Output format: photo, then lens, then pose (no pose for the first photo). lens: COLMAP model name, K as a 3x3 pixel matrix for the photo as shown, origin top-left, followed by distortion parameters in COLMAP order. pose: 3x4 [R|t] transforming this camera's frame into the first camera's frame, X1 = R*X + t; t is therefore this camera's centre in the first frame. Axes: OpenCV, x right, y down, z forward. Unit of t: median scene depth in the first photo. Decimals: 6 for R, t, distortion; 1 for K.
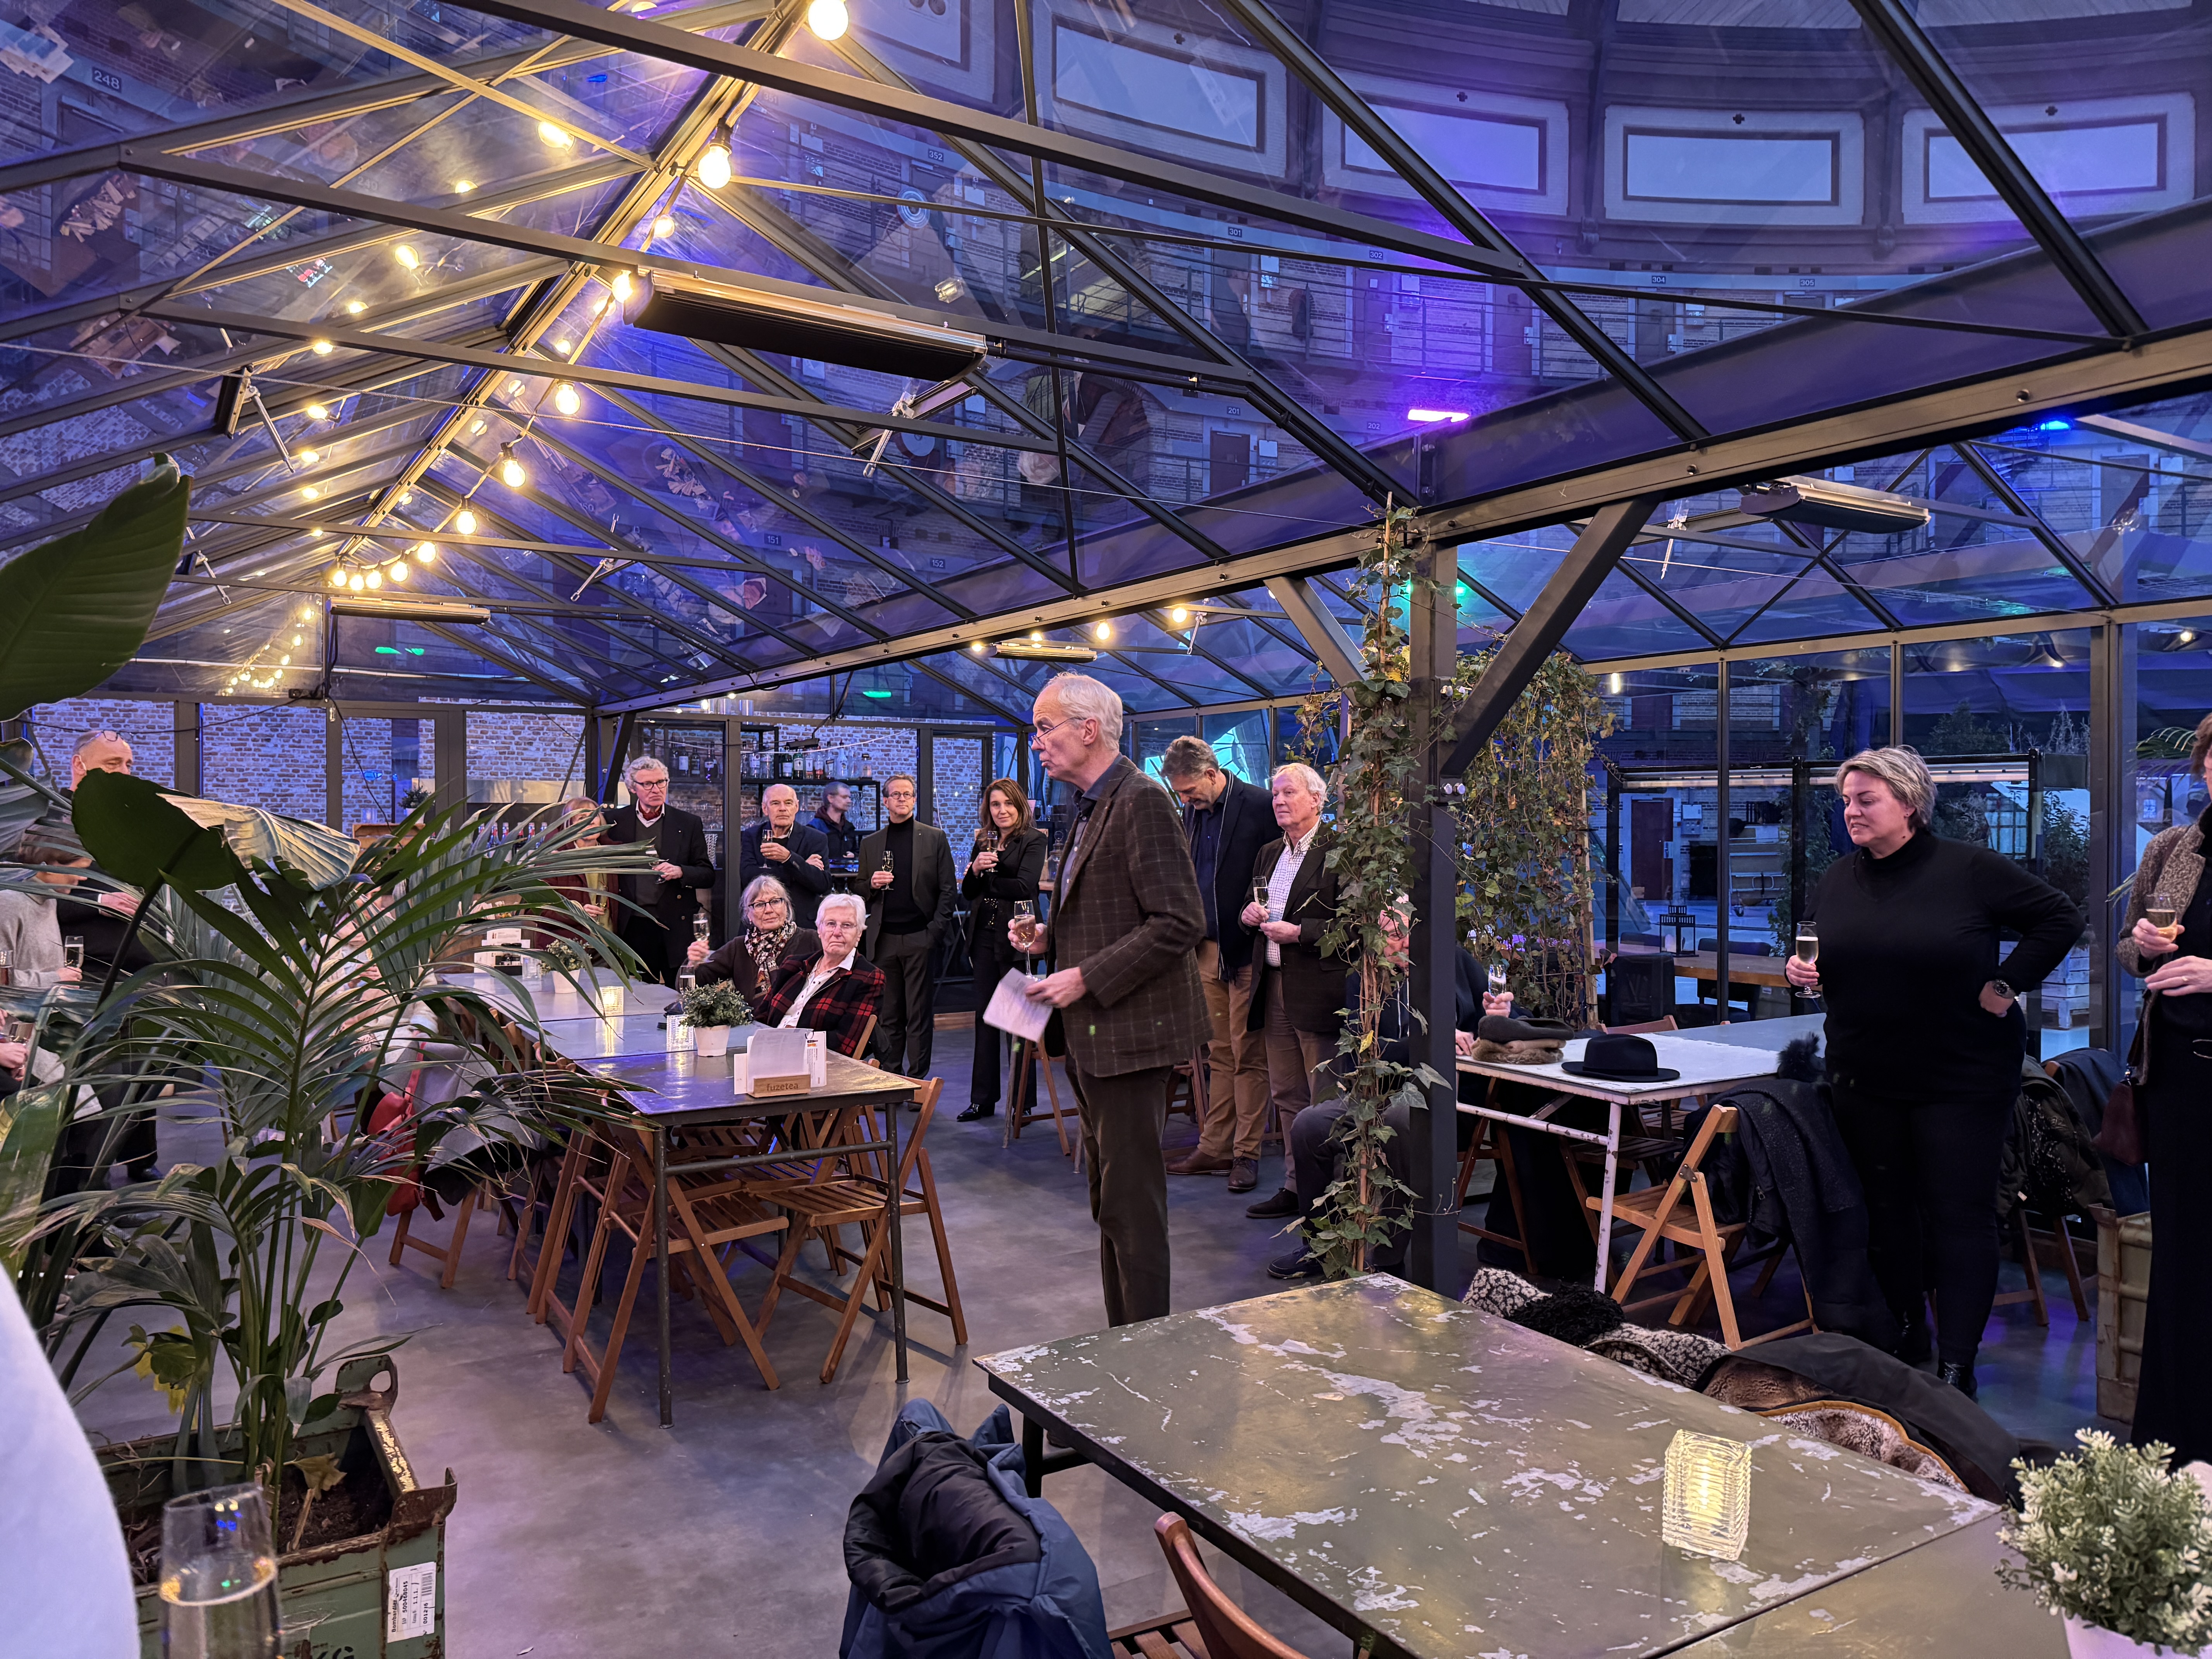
lens RADIAL K [[1530.1, 0, 1106.3], [0, 1530.1, 831.6], [0, 0, 1]] dist [0.071626, -0.083438]
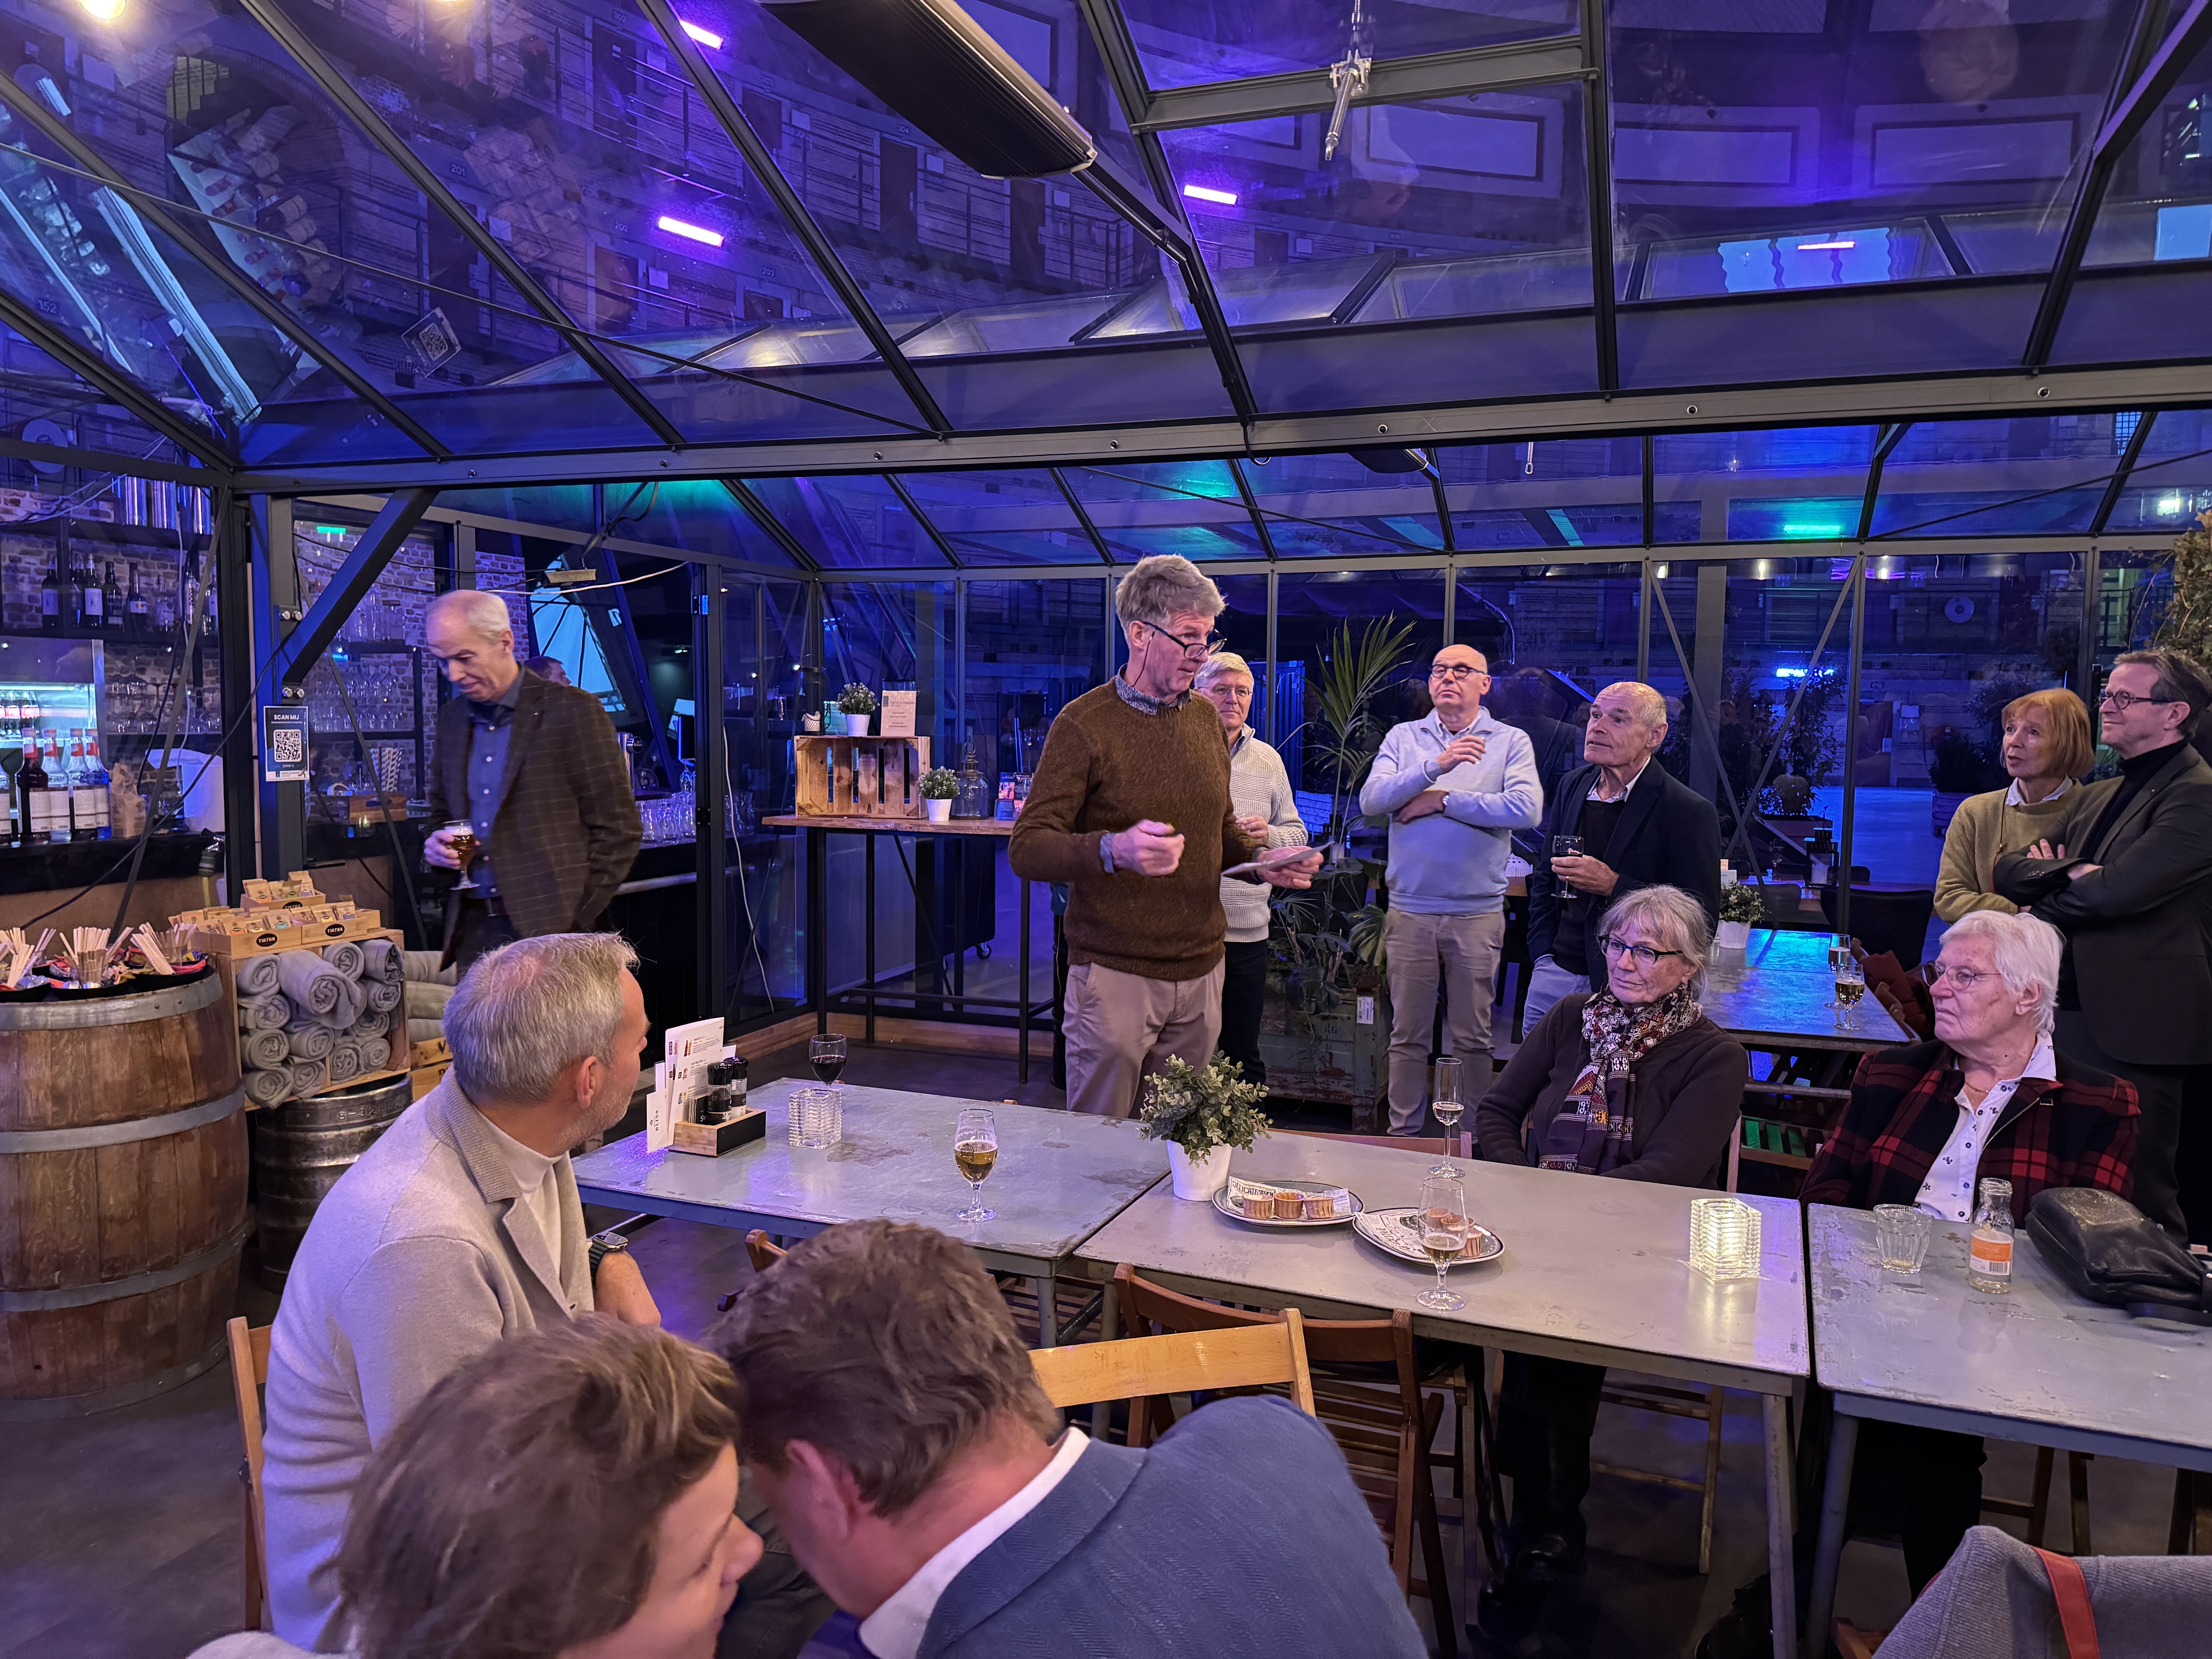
lens RADIAL K [[1537.6, 0, 1111.2], [0, 1537.6, 835.6], [0, 0, 1]] dist [0.055129, -0.056249]
pose [[0.799552, -0.042483, 0.599093, -1.017691], [-0.005456, 0.996940, 0.077977, -0.029498], [-0.600573, -0.065615, 0.796873, 1.205374]]
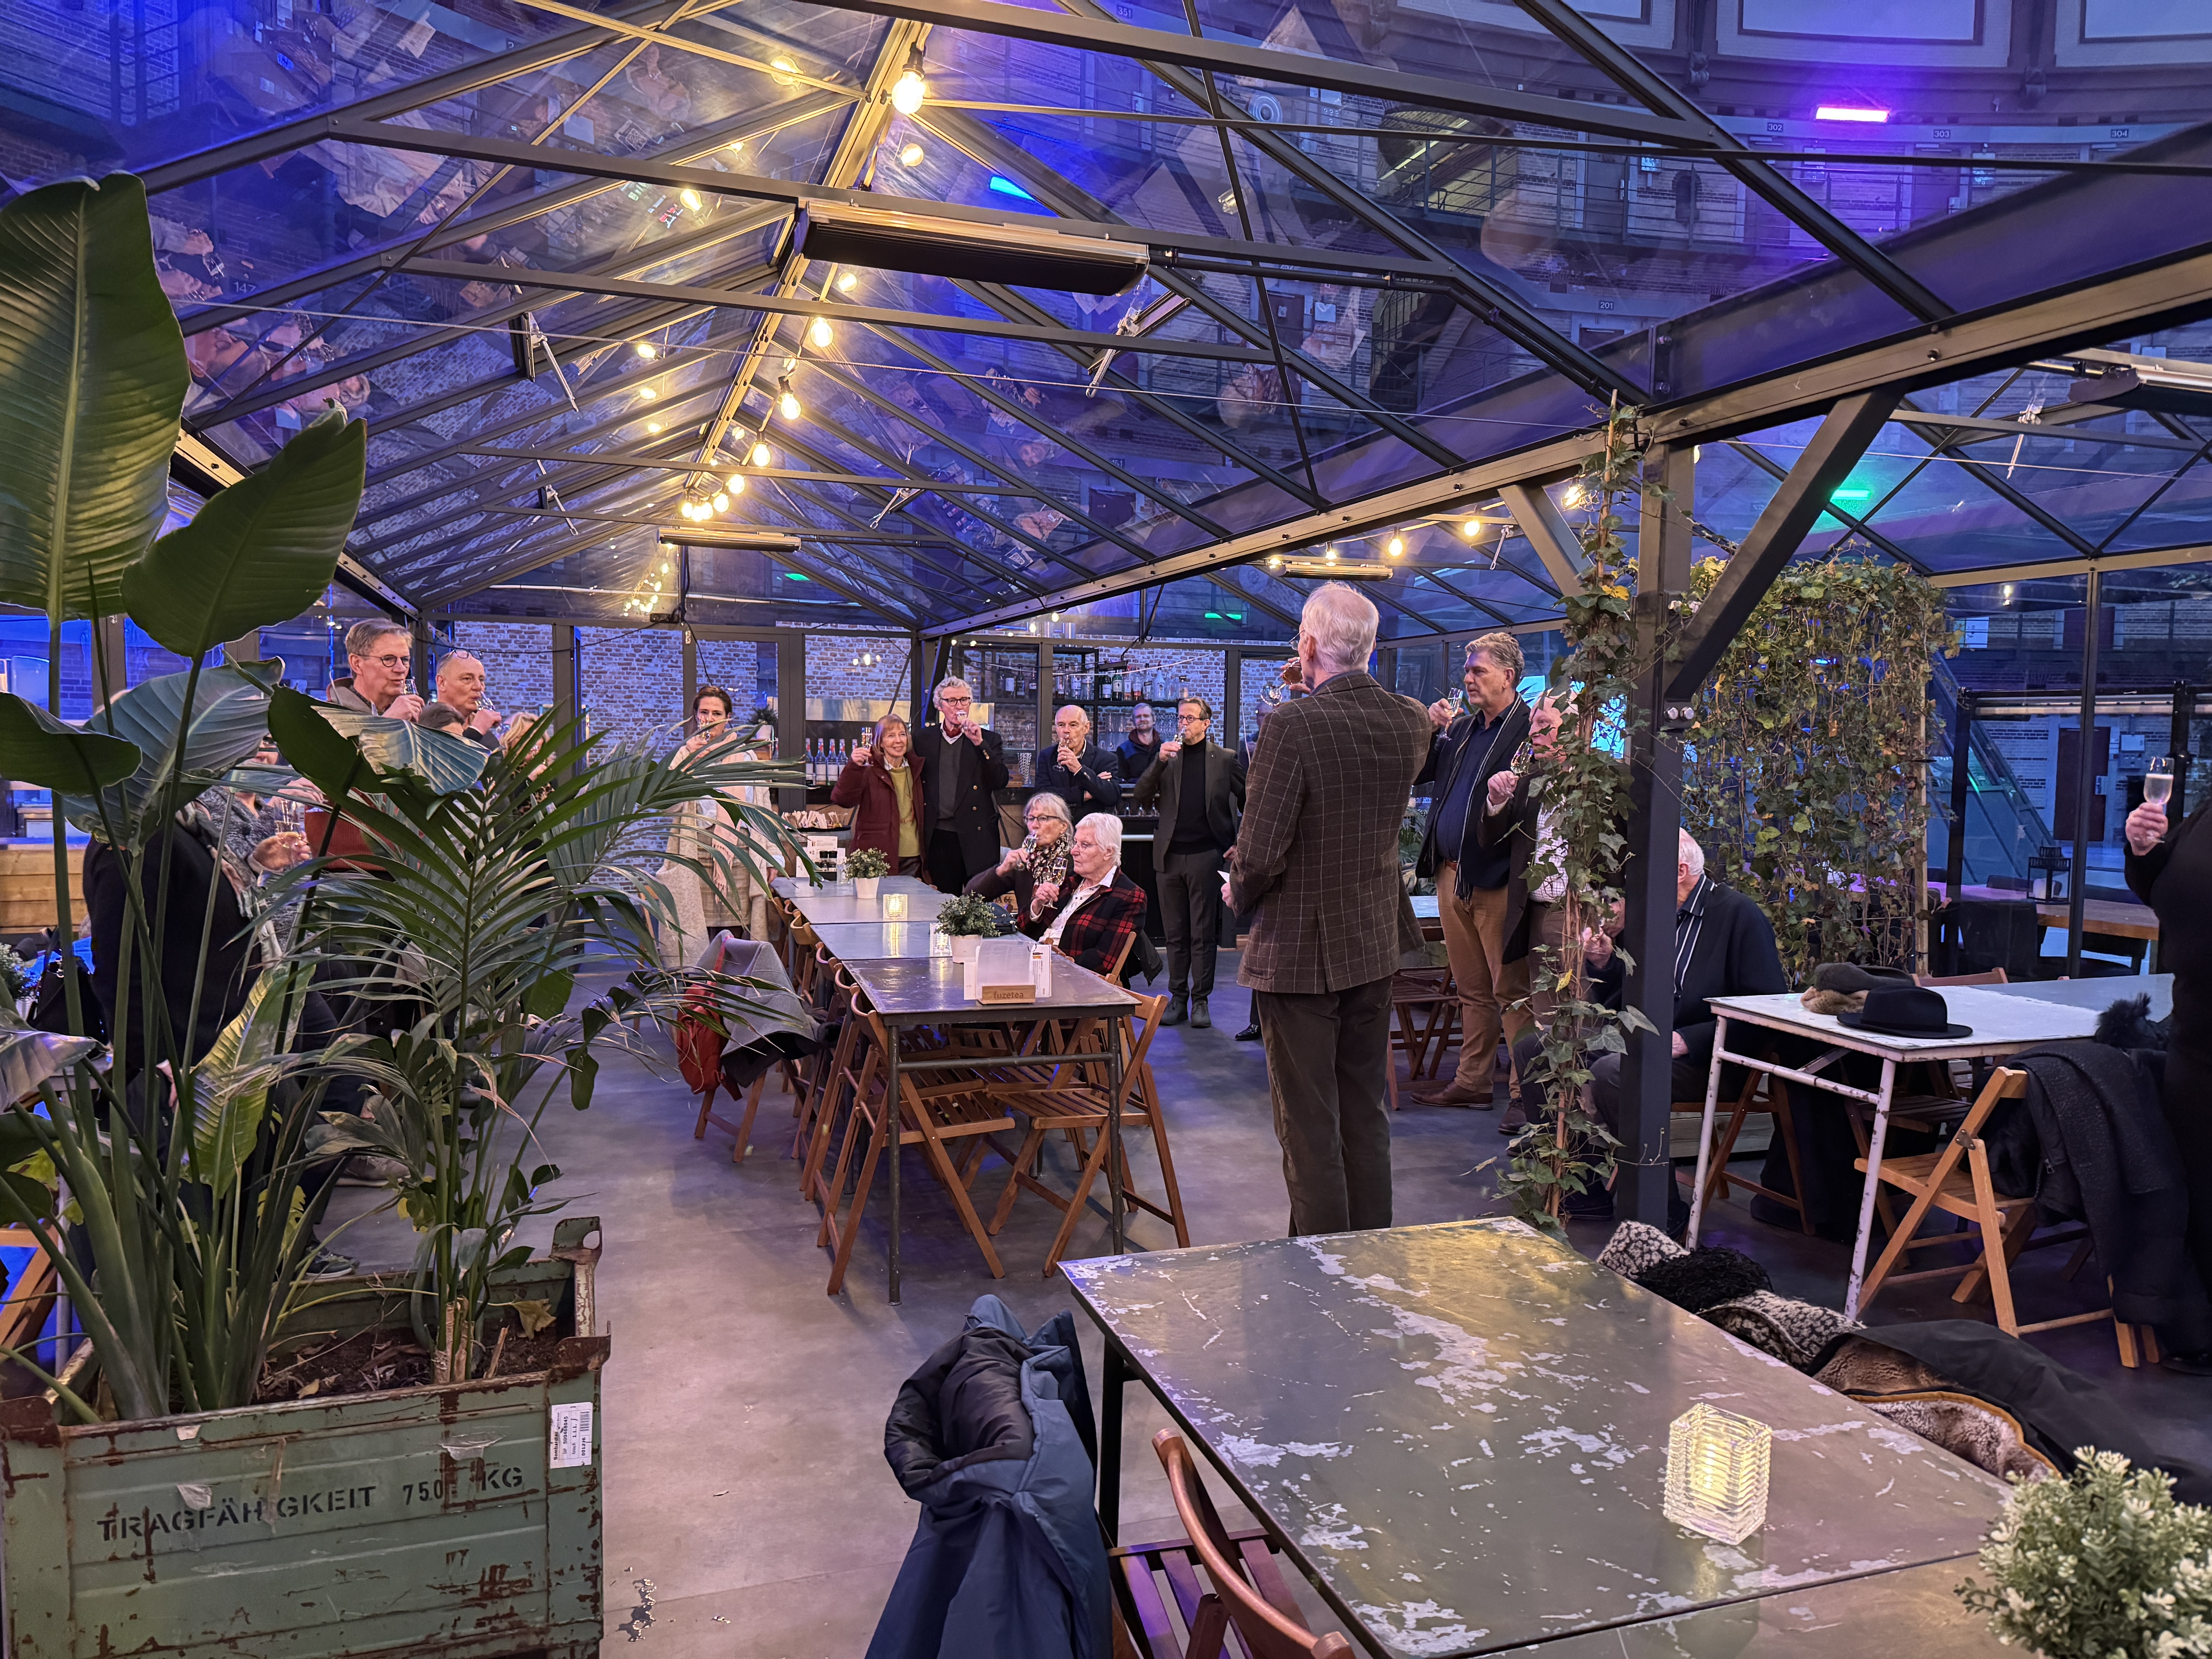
lens RADIAL K [[1528.5, 0, 1122.8], [0, 1528.5, 837.0], [0, 0, 1]] dist [0.076929, -0.093046]
pose [[0.975632, 0.026639, -0.217788, 0.089369], [-0.014791, 0.998330, 0.055852, -0.000268], [0.218912, -0.051269, 0.974397, 0.013254]]
